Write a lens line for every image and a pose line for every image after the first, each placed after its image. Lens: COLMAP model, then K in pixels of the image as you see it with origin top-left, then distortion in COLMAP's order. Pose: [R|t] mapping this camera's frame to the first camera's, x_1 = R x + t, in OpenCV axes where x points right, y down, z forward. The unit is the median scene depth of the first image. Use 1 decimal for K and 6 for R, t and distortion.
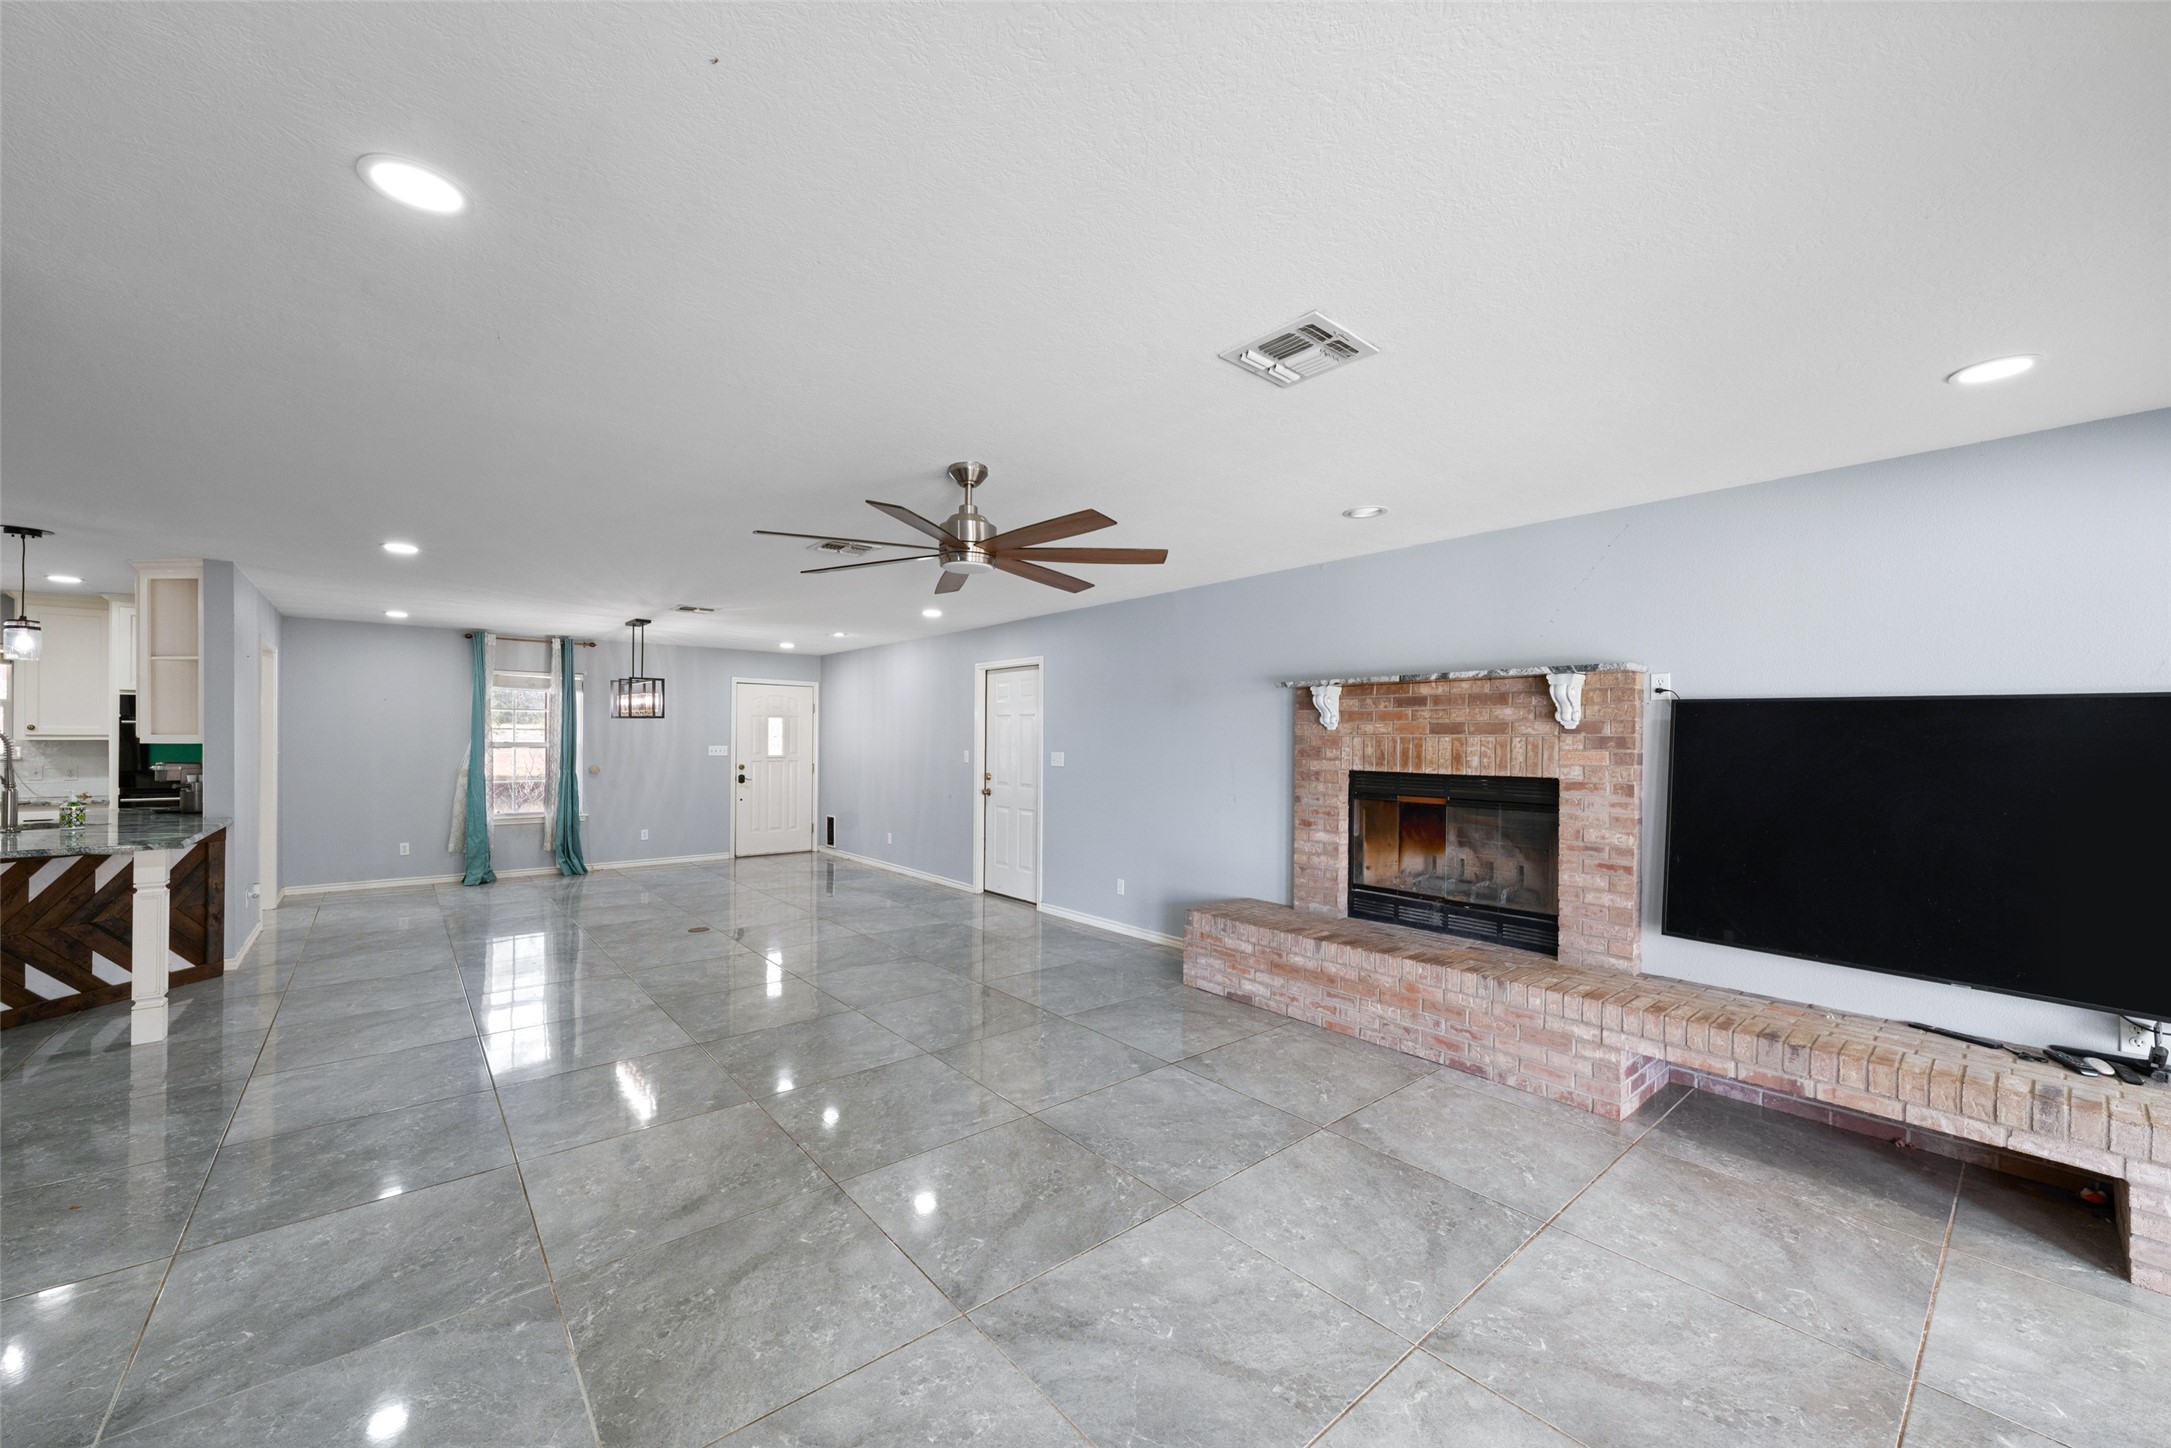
lens RADIAL K [[826.0, 0, 1083.1], [0, 826.0, 738.3], [0, 0, 1]] dist [-0.001016, -0.000025]
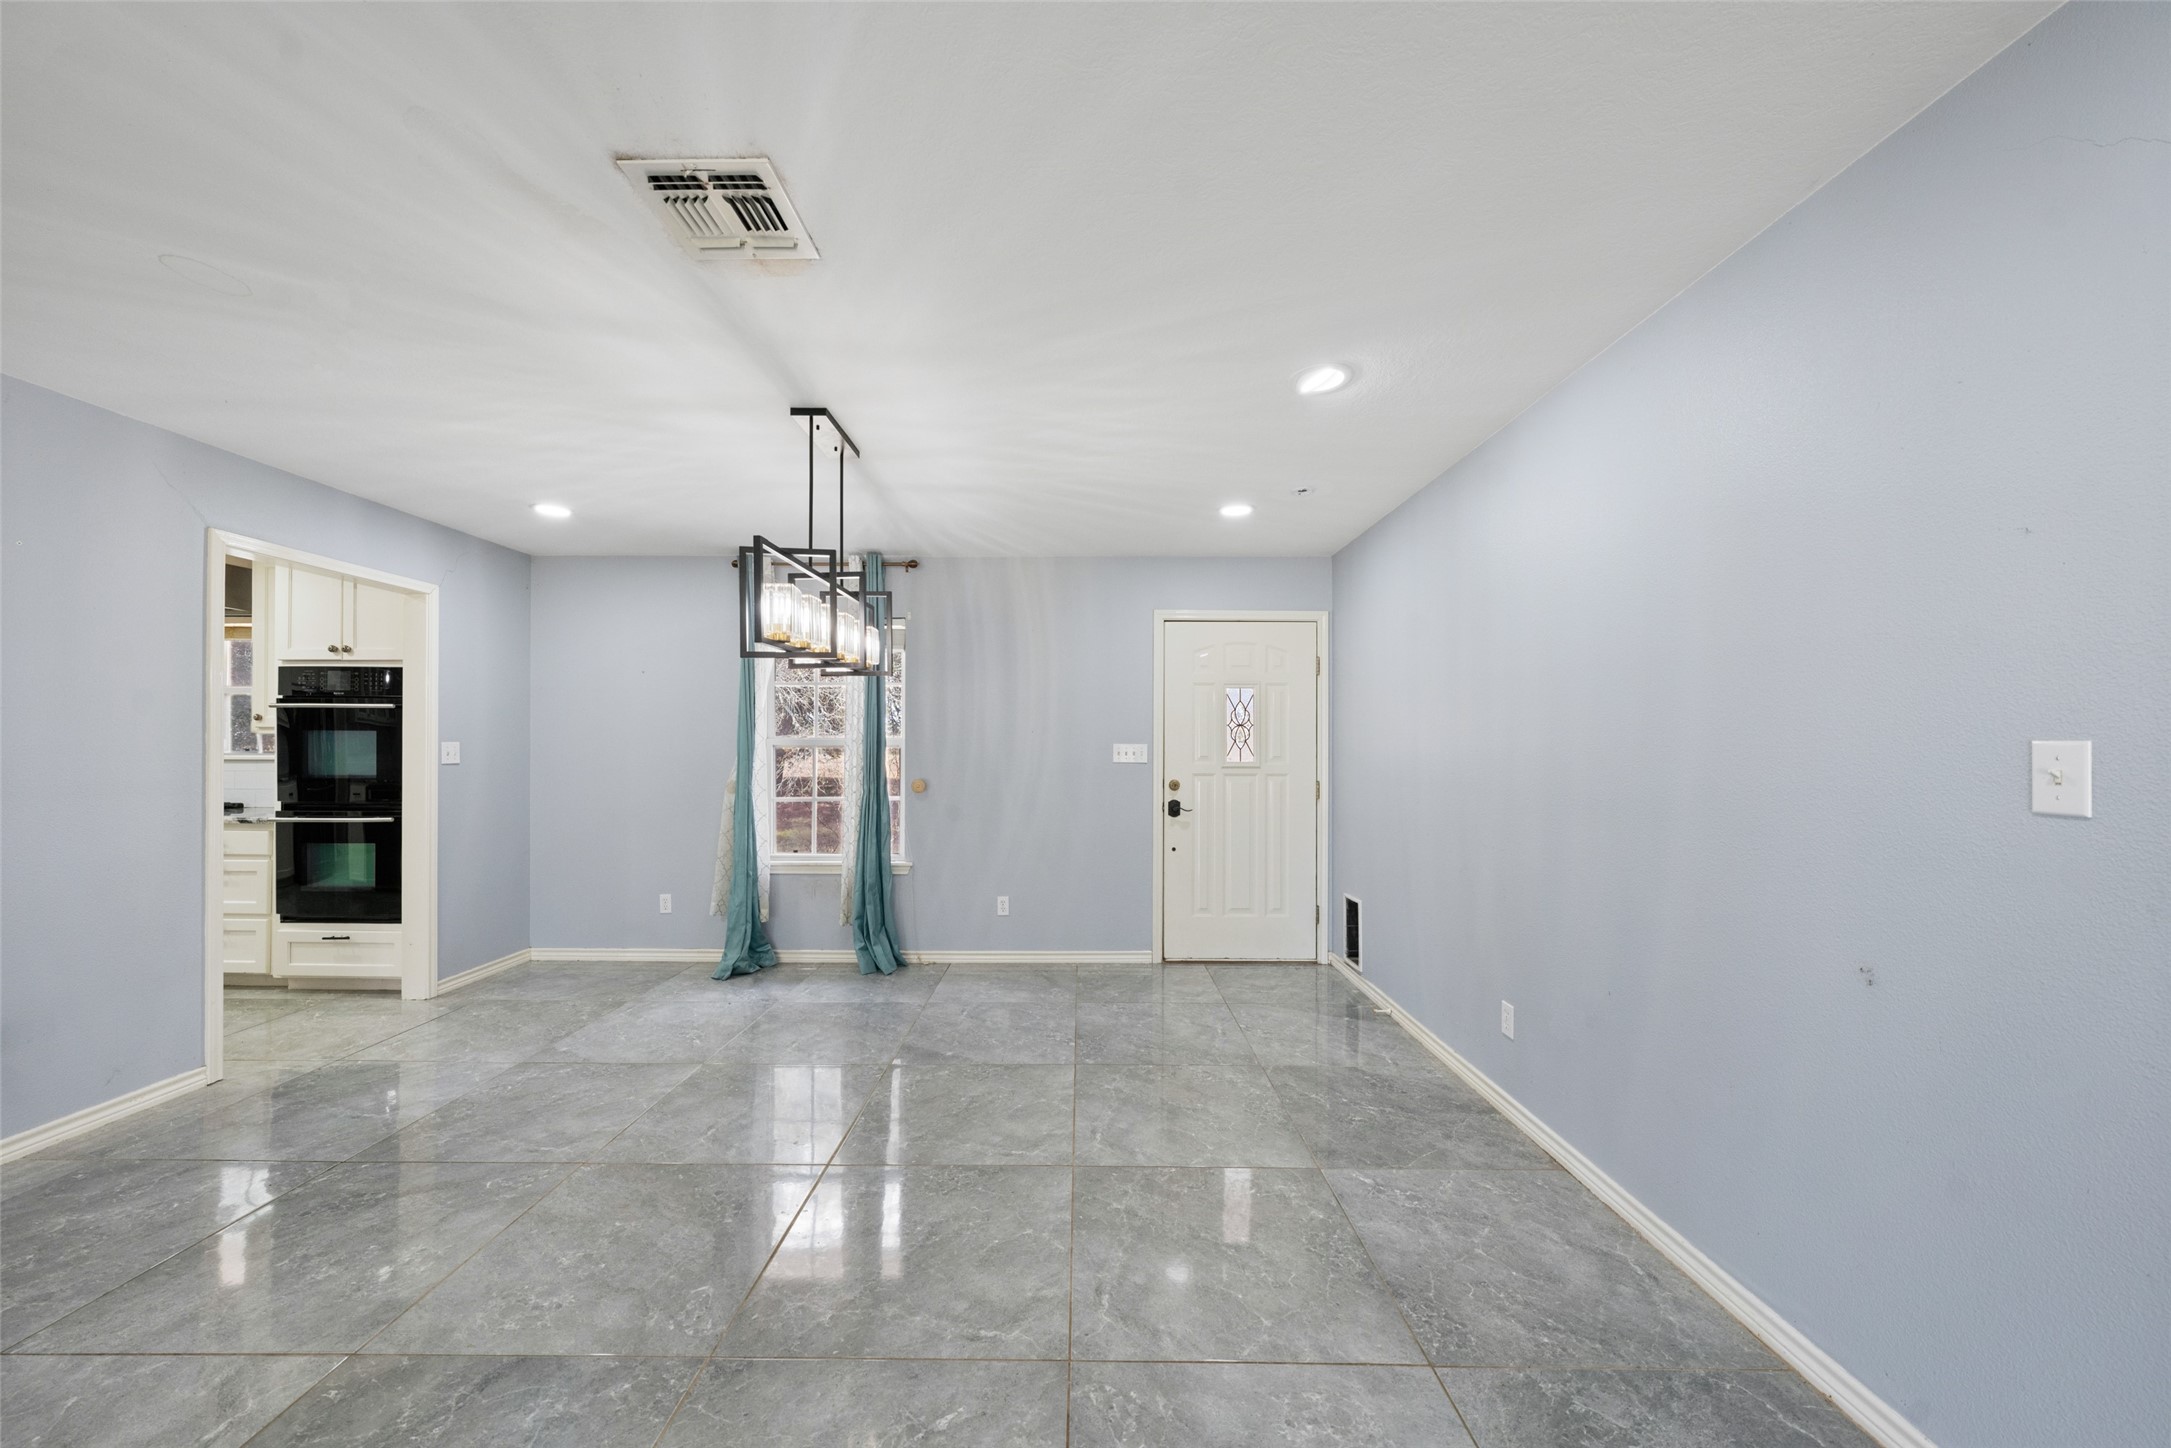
lens RADIAL K [[770.9, 0, 1081.0], [0, 770.9, 741.5], [0, 0, 1]] dist [-0.002354, -0.000092]
pose [[0.761771, -0.009325, -0.647779, -0.335161], [0.003726, 0.999943, -0.010013, 0.027846], [0.647836, 0.005214, 0.761762, 1.349949]]
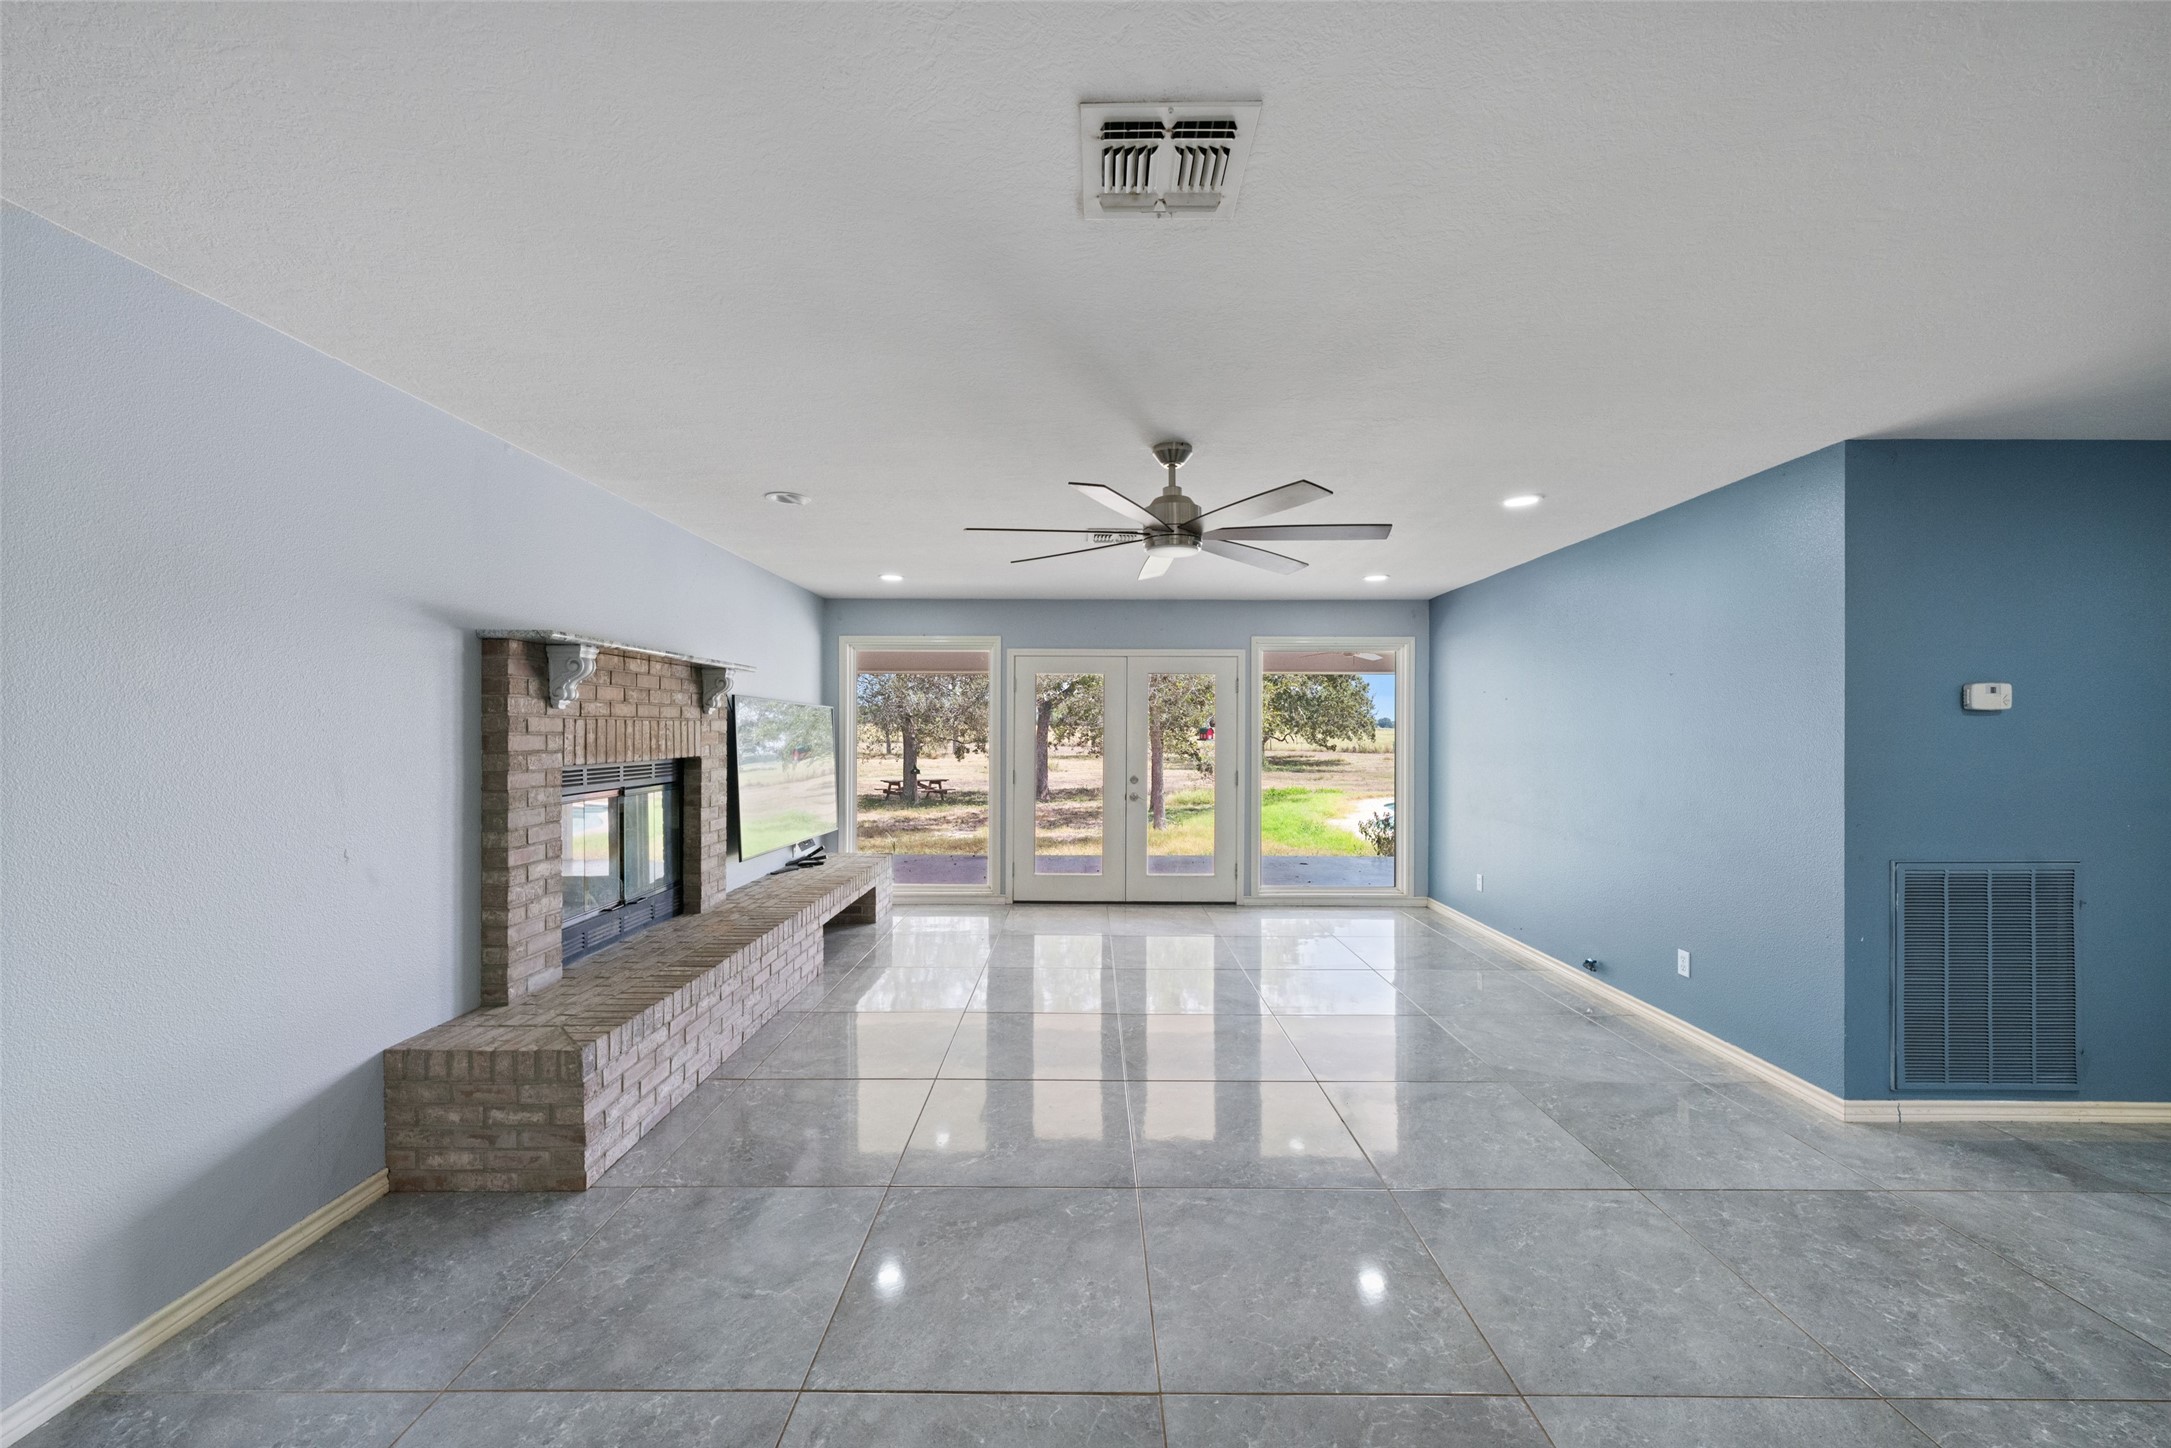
lens RADIAL K [[812.1, 0, 1085.5], [0, 812.1, 724.0], [0, 0, 1]] dist [-0.001543, -0.000091]
pose [[-0.764348, -0.007195, 0.644763, -0.496022], [-0.010028, 0.999949, -0.000729, -0.001437], [-0.644726, -0.007023, -0.764382, 1.311036]]
